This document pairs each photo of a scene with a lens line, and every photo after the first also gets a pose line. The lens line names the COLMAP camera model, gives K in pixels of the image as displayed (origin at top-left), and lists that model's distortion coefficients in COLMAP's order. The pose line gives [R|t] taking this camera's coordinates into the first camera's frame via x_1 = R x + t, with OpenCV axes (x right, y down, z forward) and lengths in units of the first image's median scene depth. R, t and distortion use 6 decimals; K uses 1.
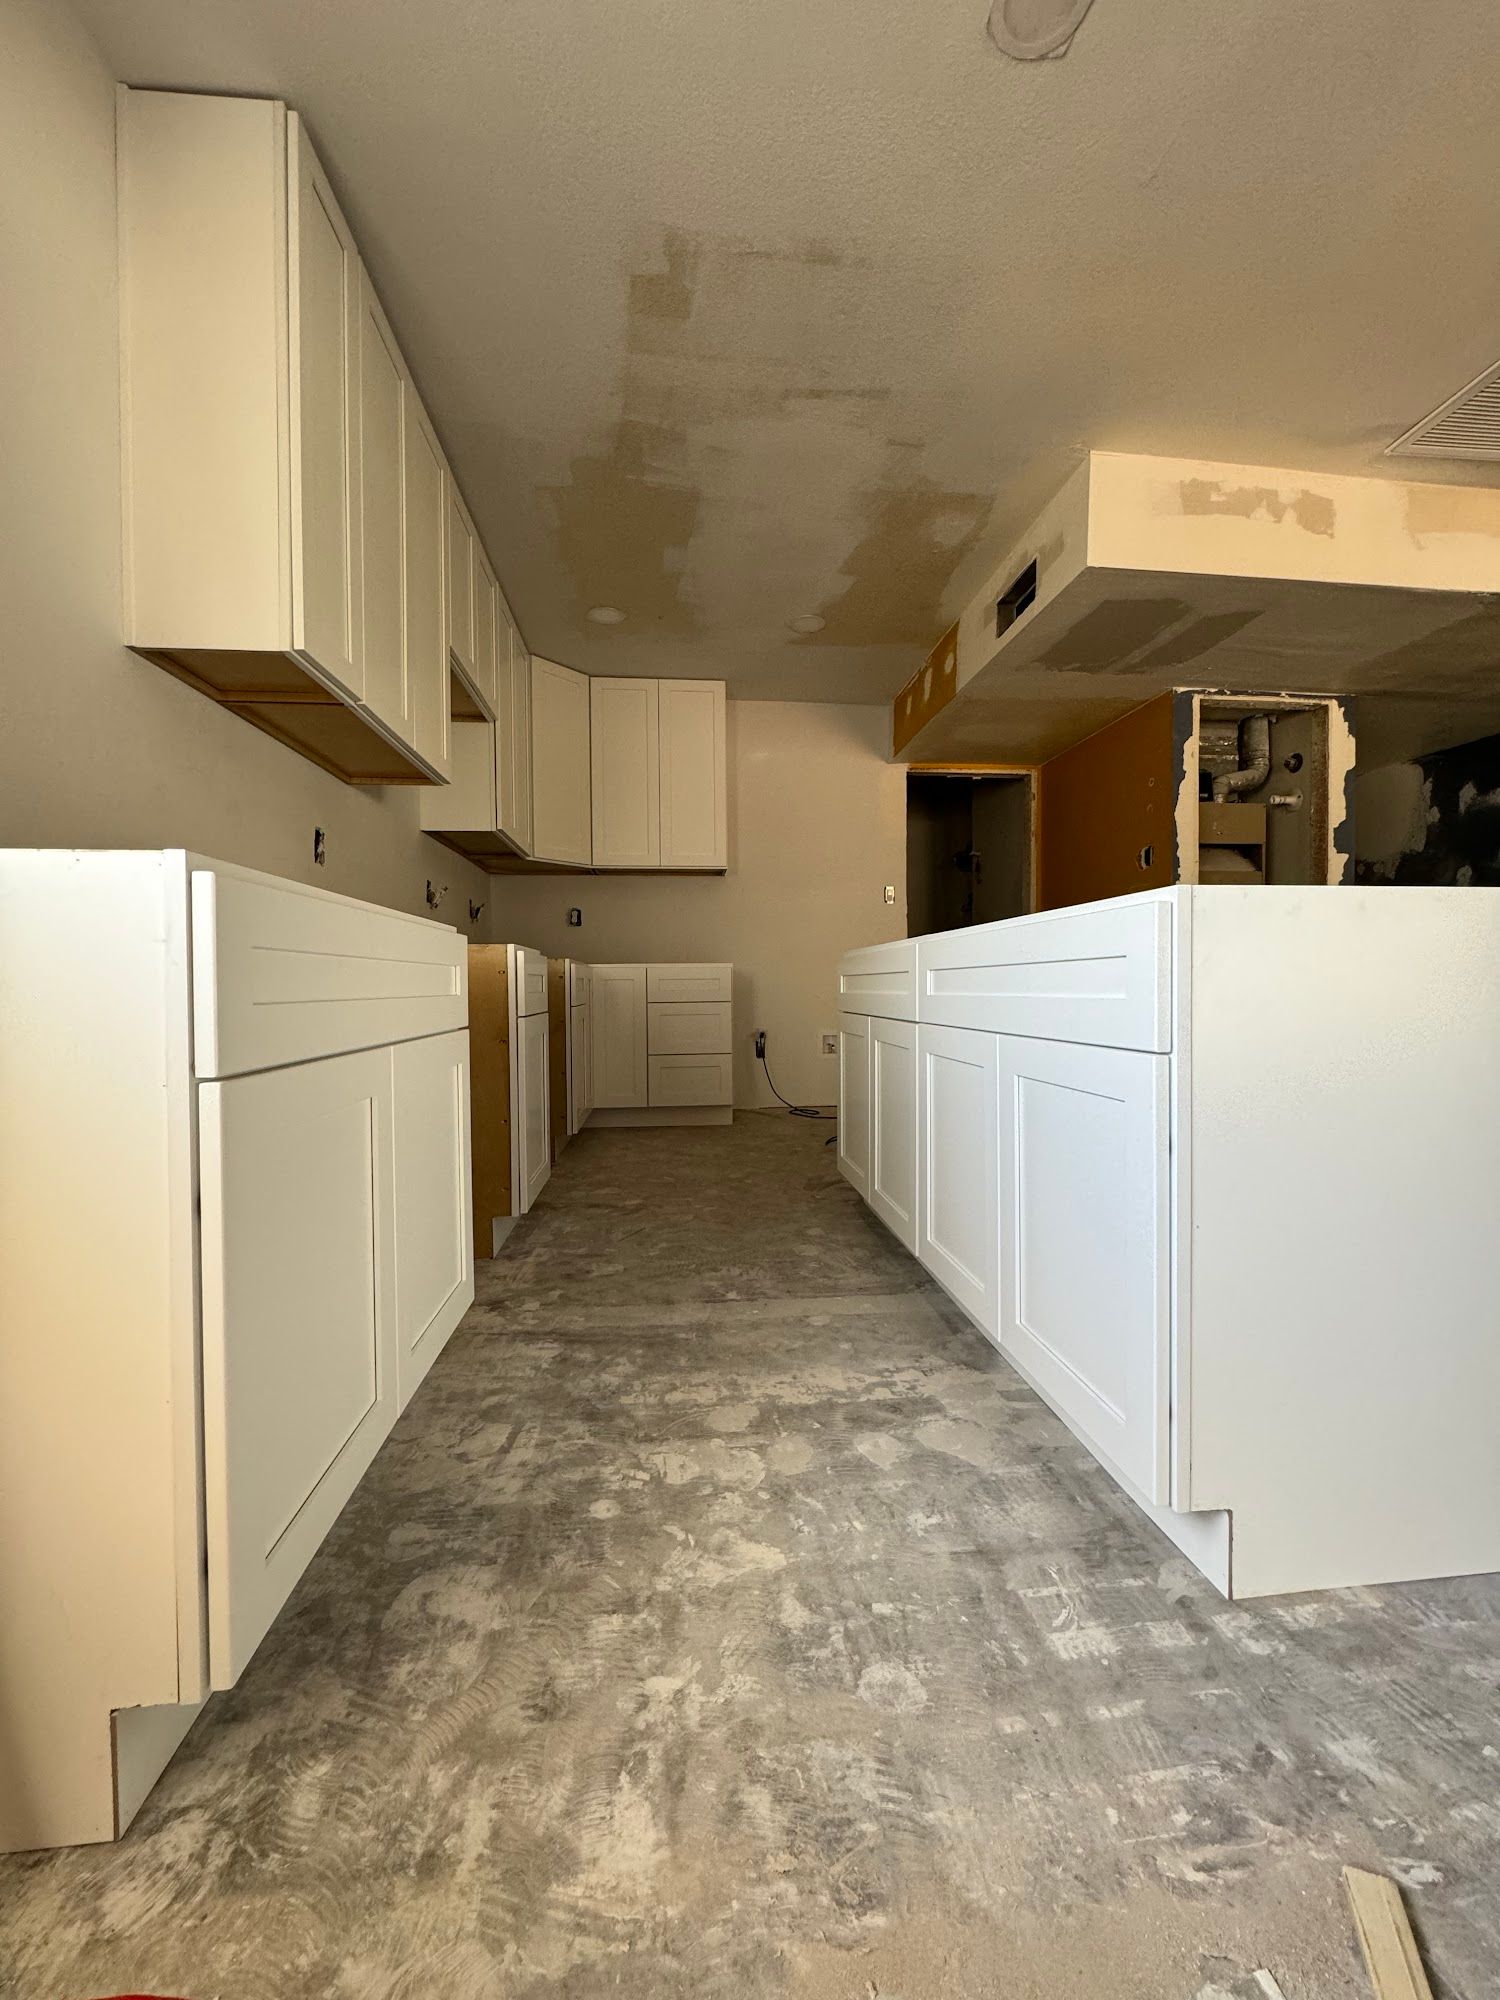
lens RADIAL K [[799.9, 0, 748.6], [0, 799.9, 997.2], [0, 0, 1]] dist [0.003257, -0.000501]
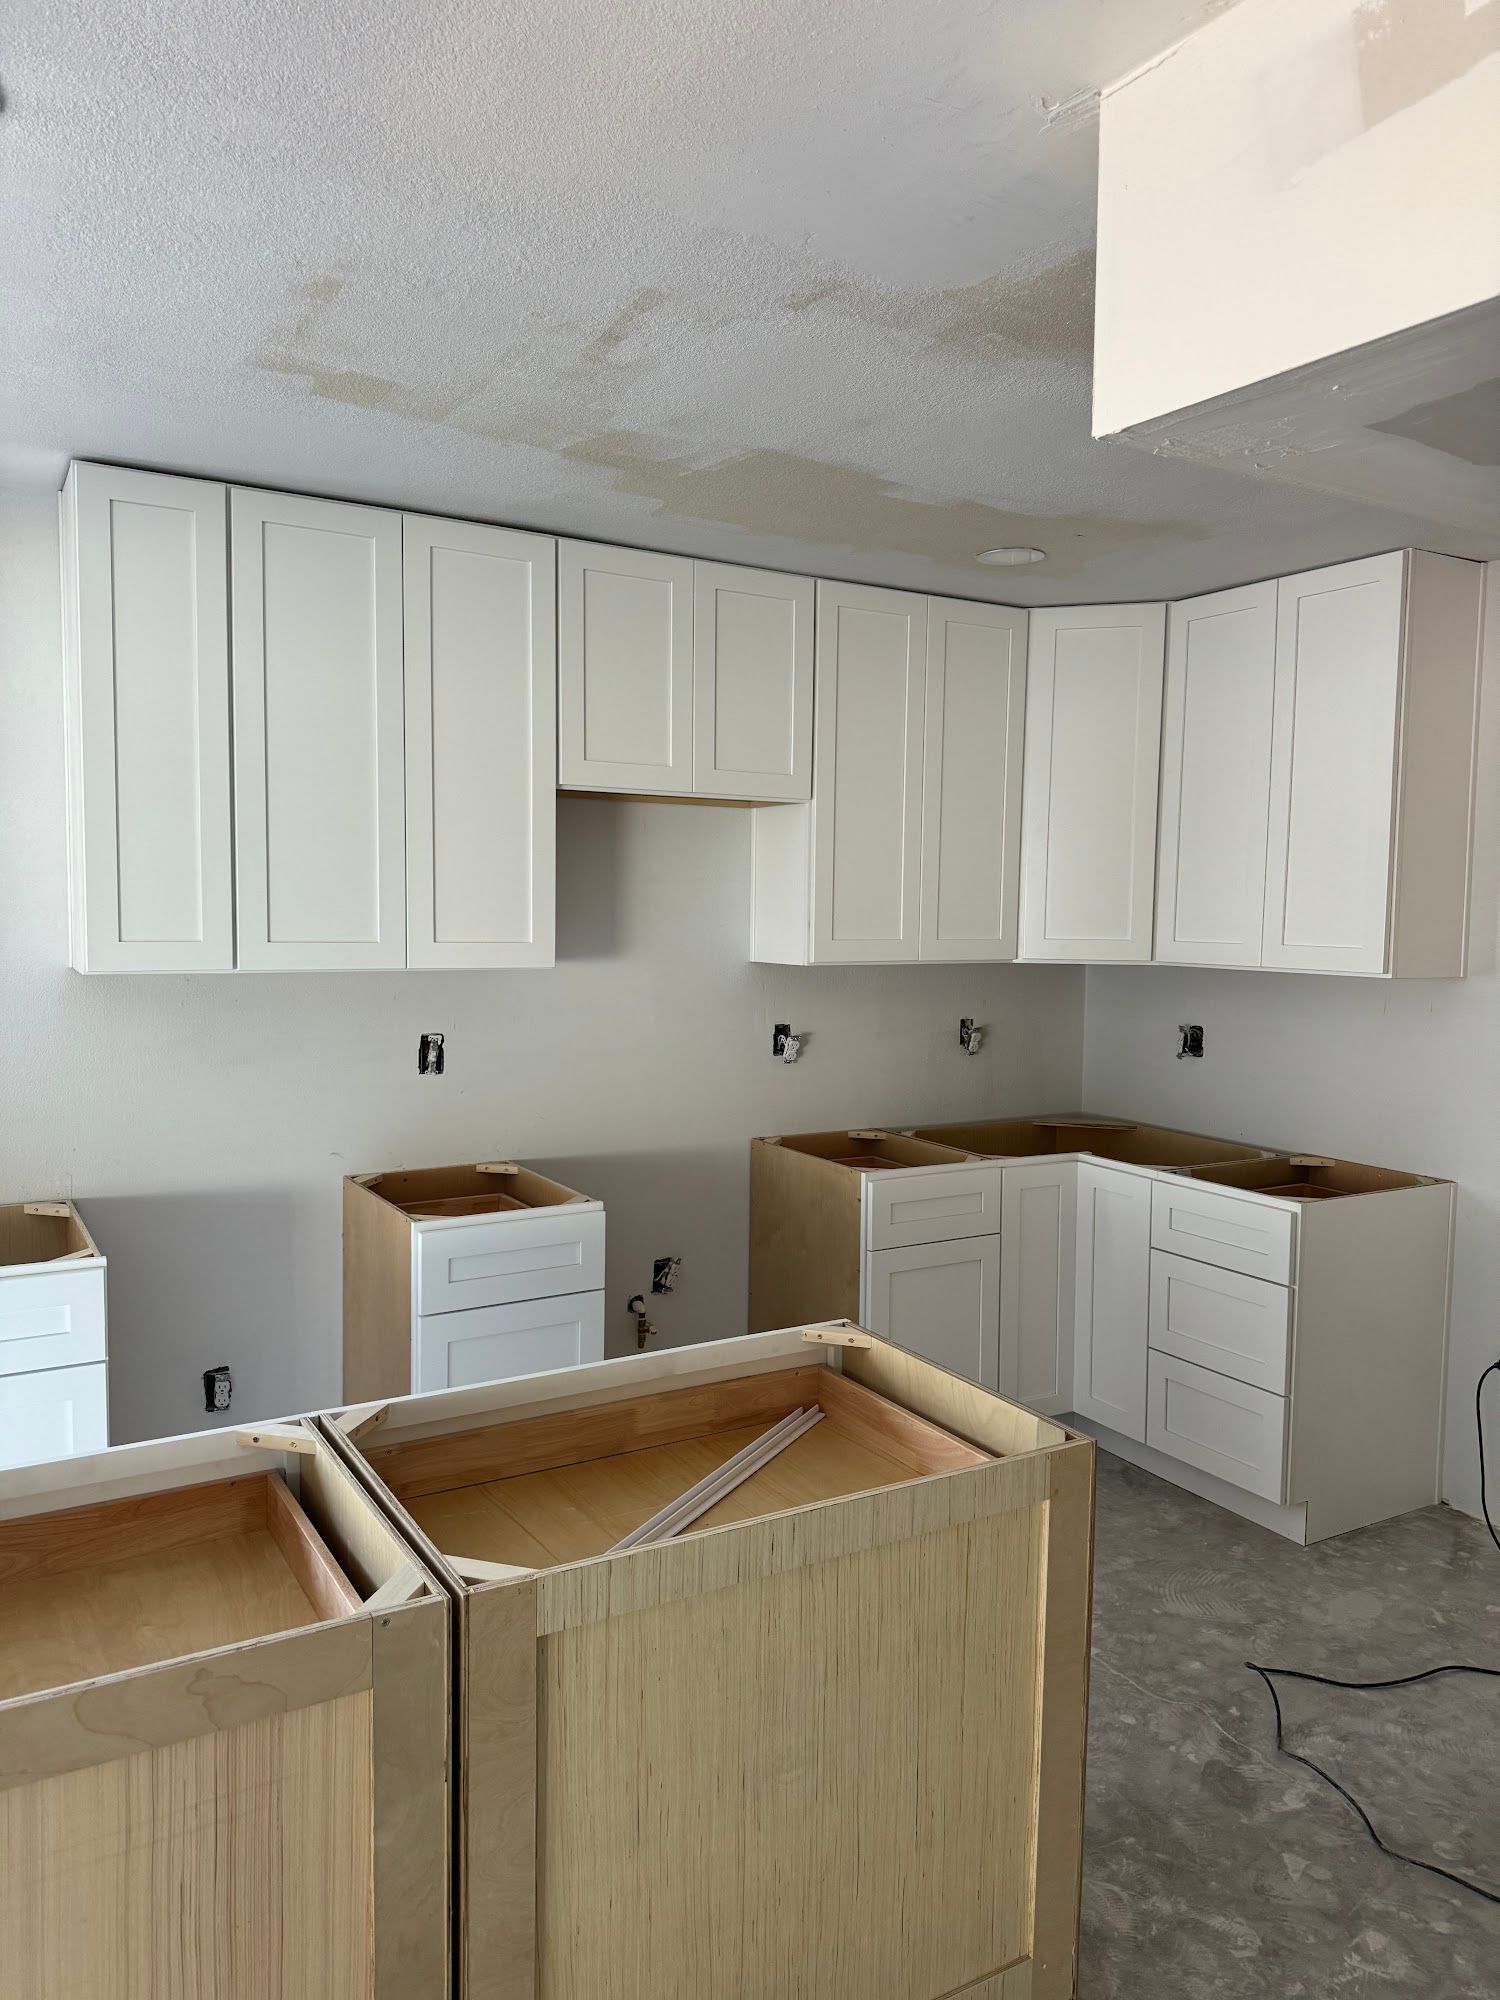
lens RADIAL K [[1416.6, 0, 746.9], [0, 1416.6, 998.8], [0, 0, 1]] dist [0.058840, -0.064495]
pose [[0.415115, 0.072356, -0.906887, 0.929156], [-0.028931, 0.997378, 0.066333, -0.329797], [0.909309, -0.001299, 0.416120, 0.603223]]
